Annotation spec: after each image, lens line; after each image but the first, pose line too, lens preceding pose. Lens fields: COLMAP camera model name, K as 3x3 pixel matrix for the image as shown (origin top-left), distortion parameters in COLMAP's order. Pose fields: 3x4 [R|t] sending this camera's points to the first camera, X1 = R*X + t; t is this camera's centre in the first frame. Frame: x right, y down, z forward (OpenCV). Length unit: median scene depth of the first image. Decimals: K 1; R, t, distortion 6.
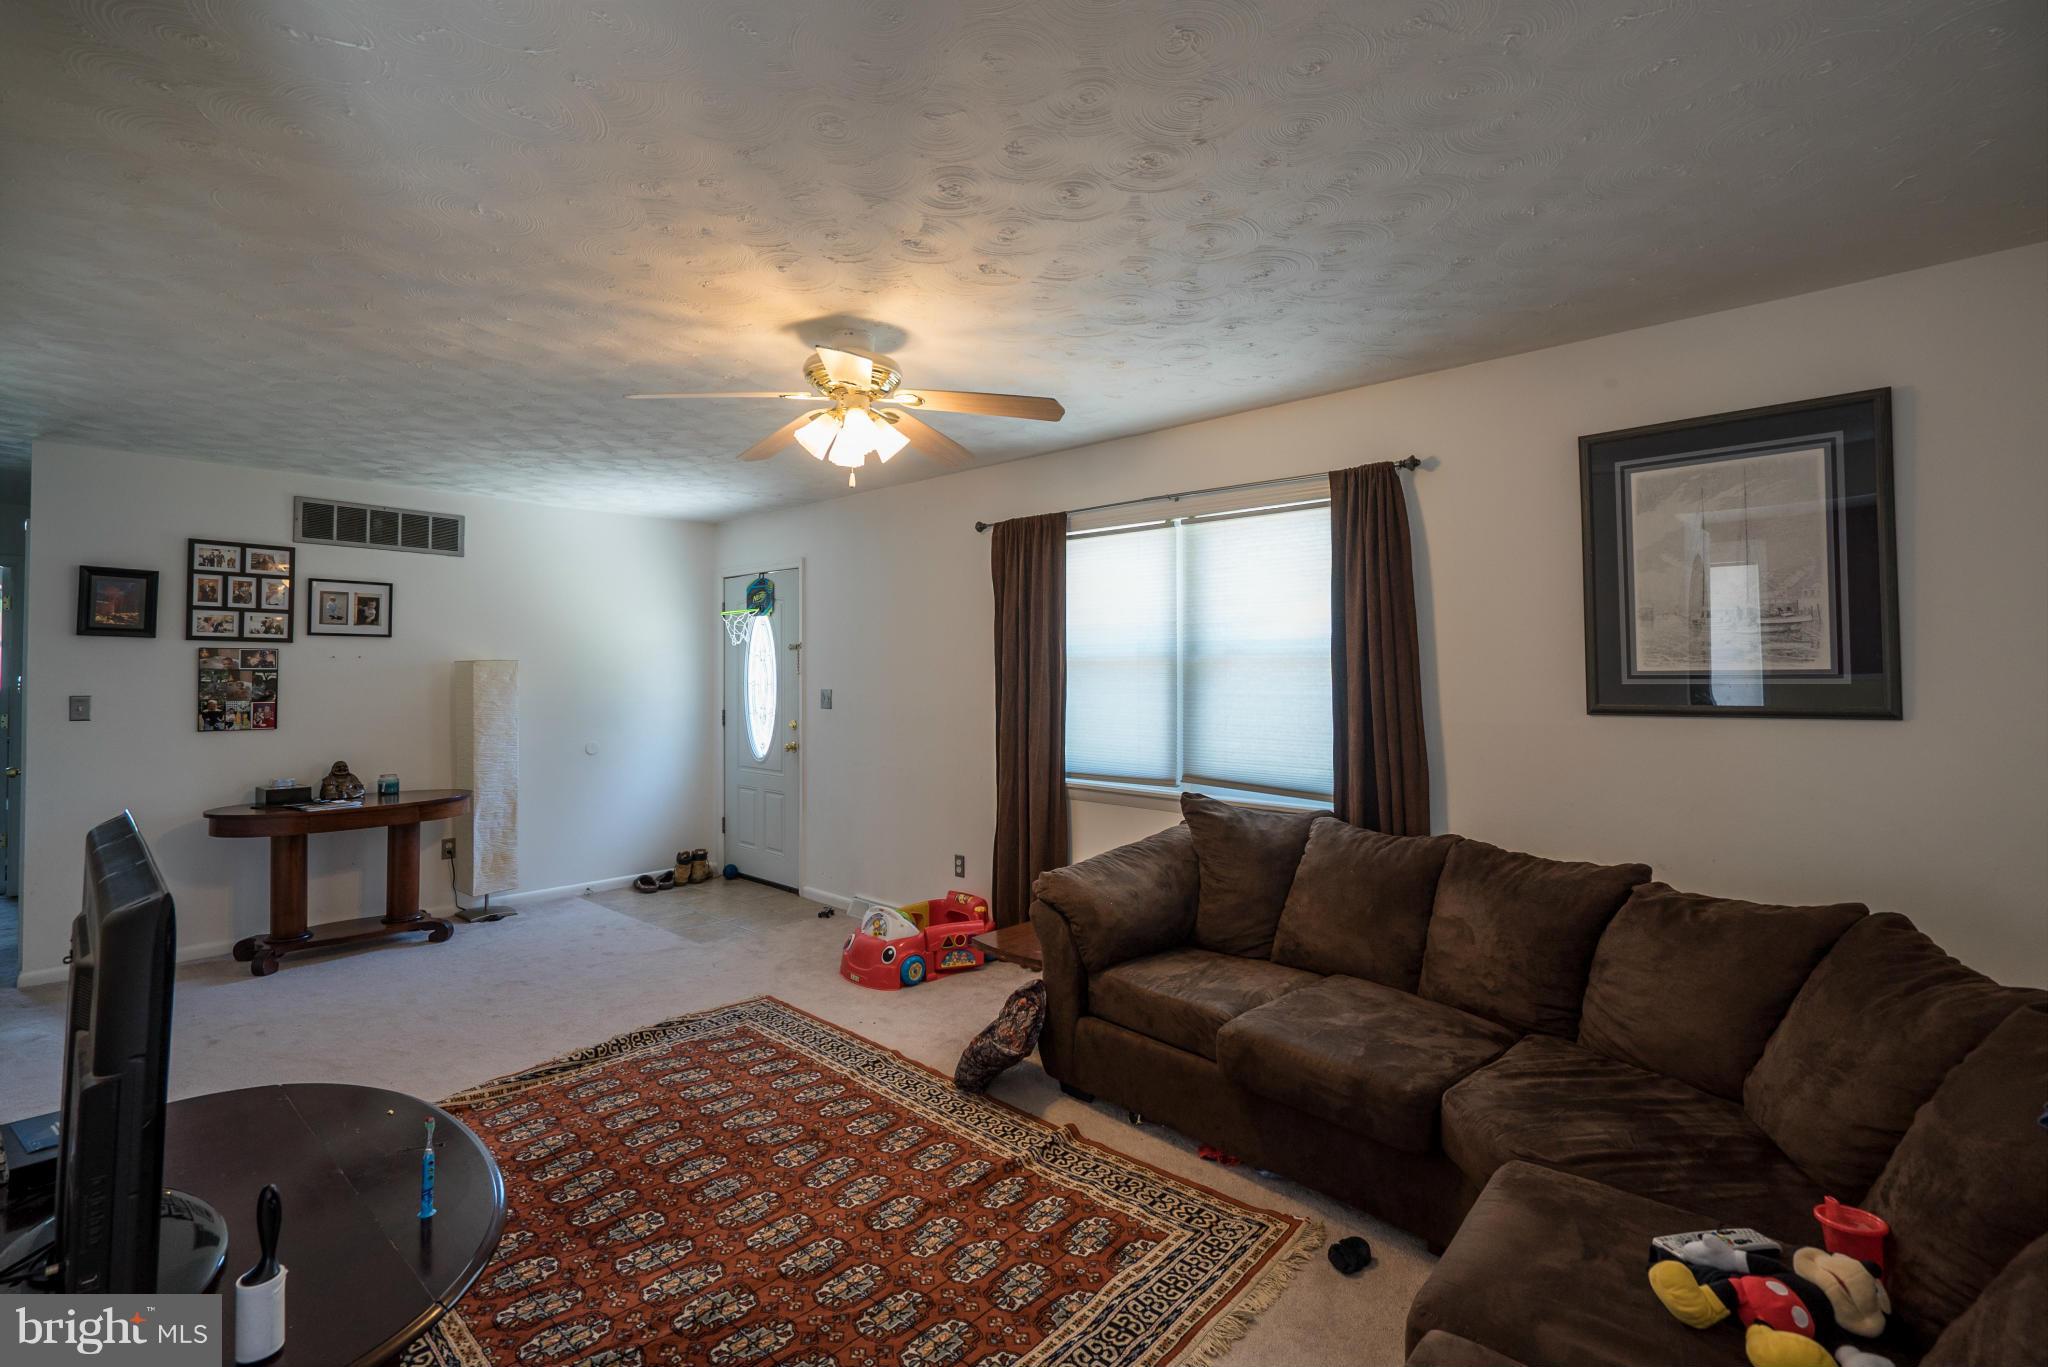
lens RADIAL K [[968.1, 0, 1022.6], [0, 968.1, 651.0], [0, 0, 1]] dist [0.001211, 0.000053]
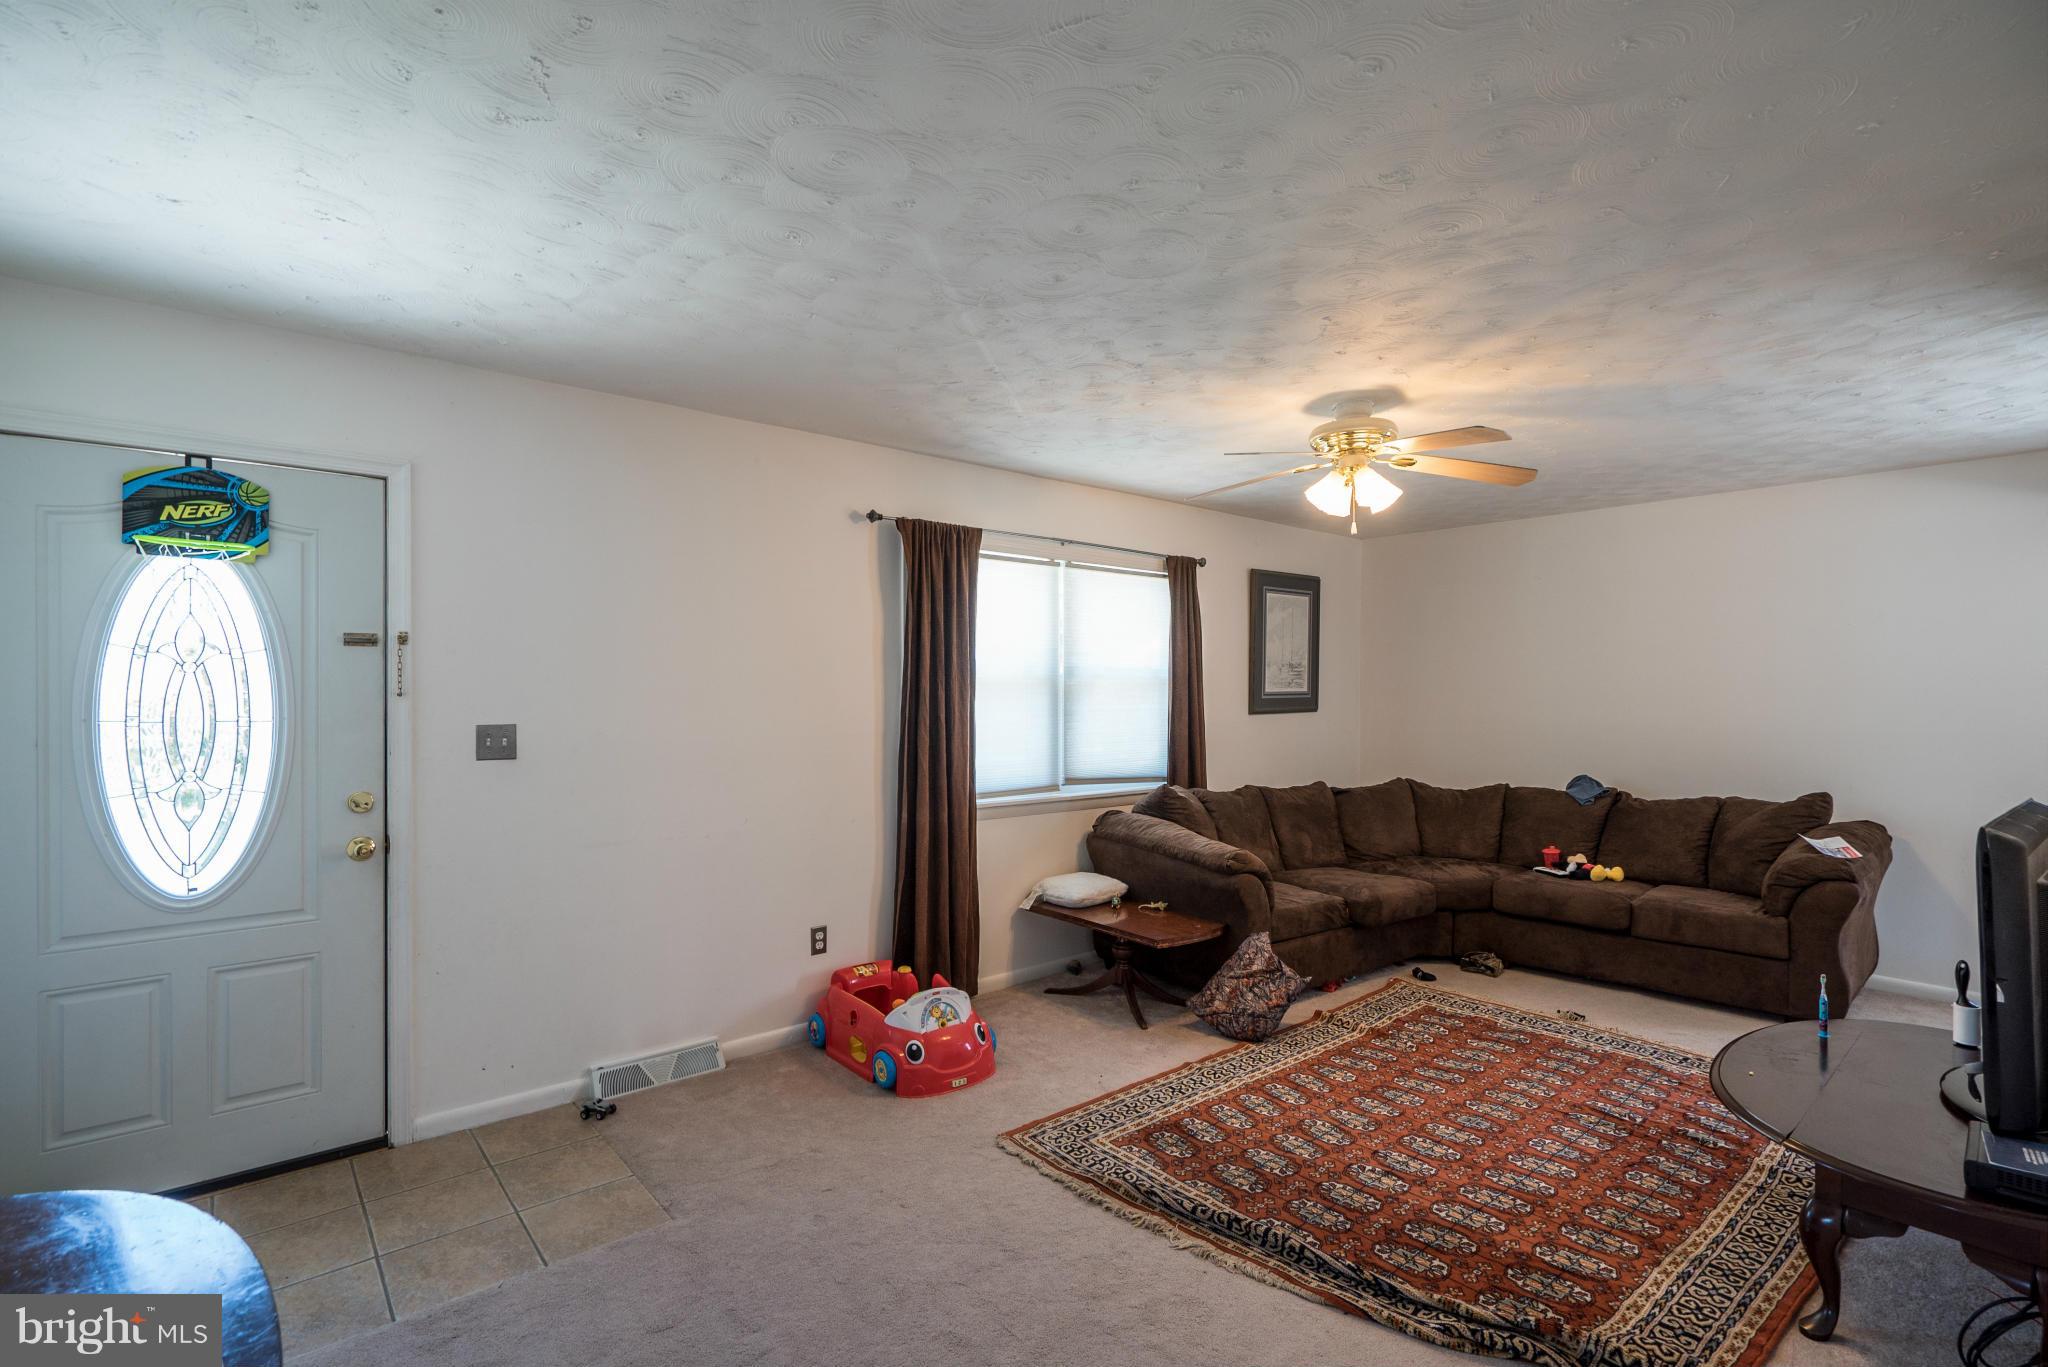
lens RADIAL K [[948.0, 0, 1021.0], [0, 948.0, 703.4], [0, 0, 1]] dist [0.000969, 0.000175]
pose [[0.102340, -0.014327, 0.994646, -1.158128], [-0.023576, 0.999580, 0.016824, 0.019802], [-0.994470, -0.025171, 0.101959, 1.096286]]
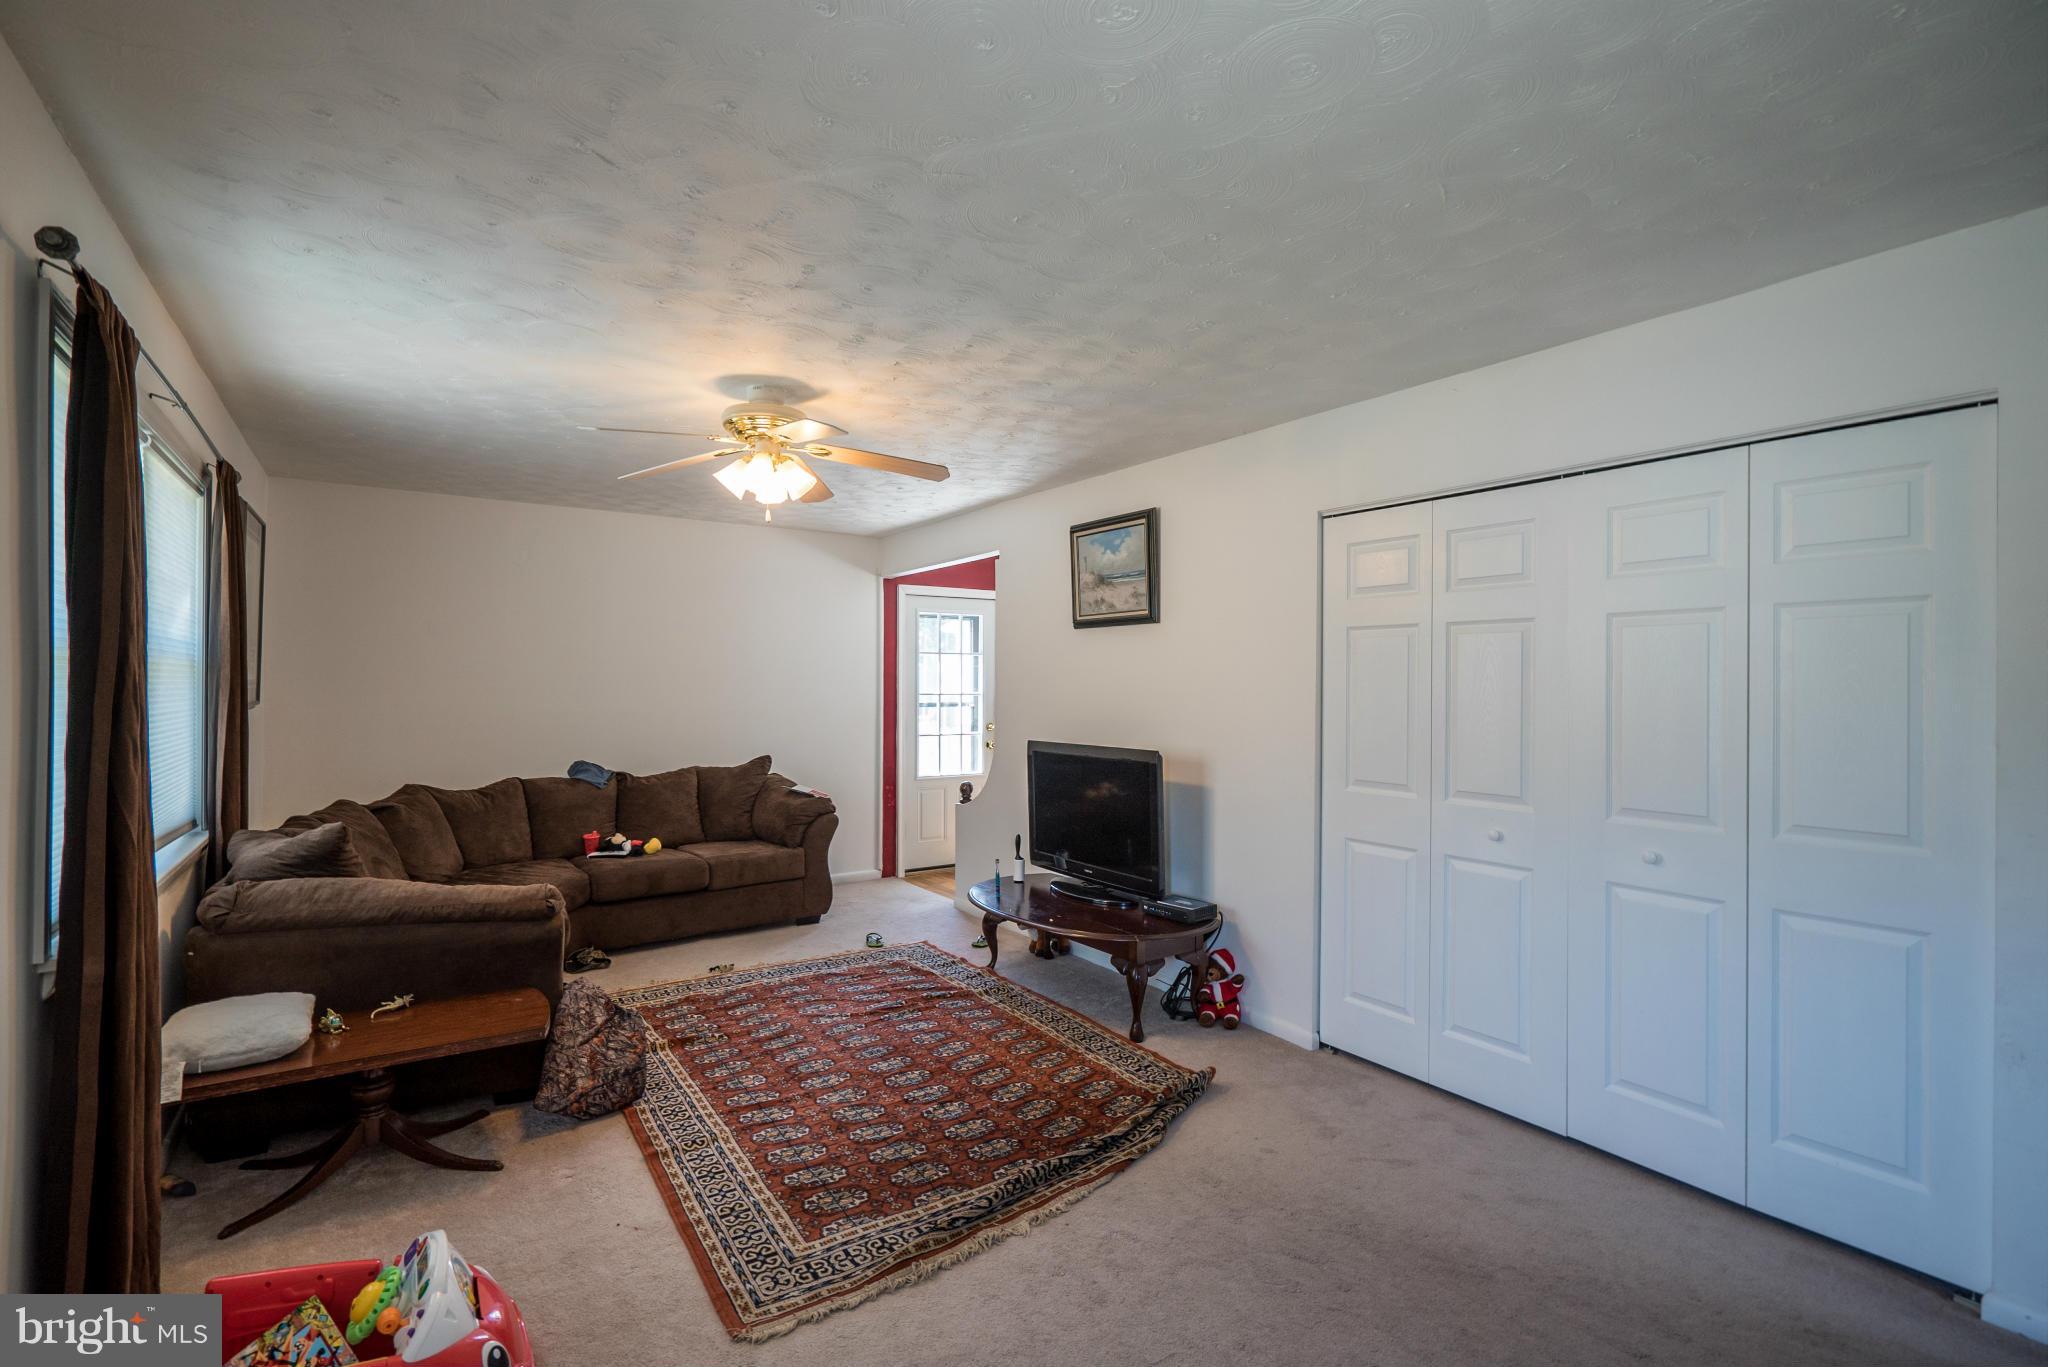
lens RADIAL K [[924.5, 0, 1024.0], [0, 924.5, 683.5], [0, 0, 1]] dist [-0.002476, -0.000412]
pose [[-0.978342, -0.006267, 0.206902, -0.600255], [-0.011406, 0.999655, -0.023652, 0.037385], [-0.206683, -0.025500, -0.978076, 1.718529]]
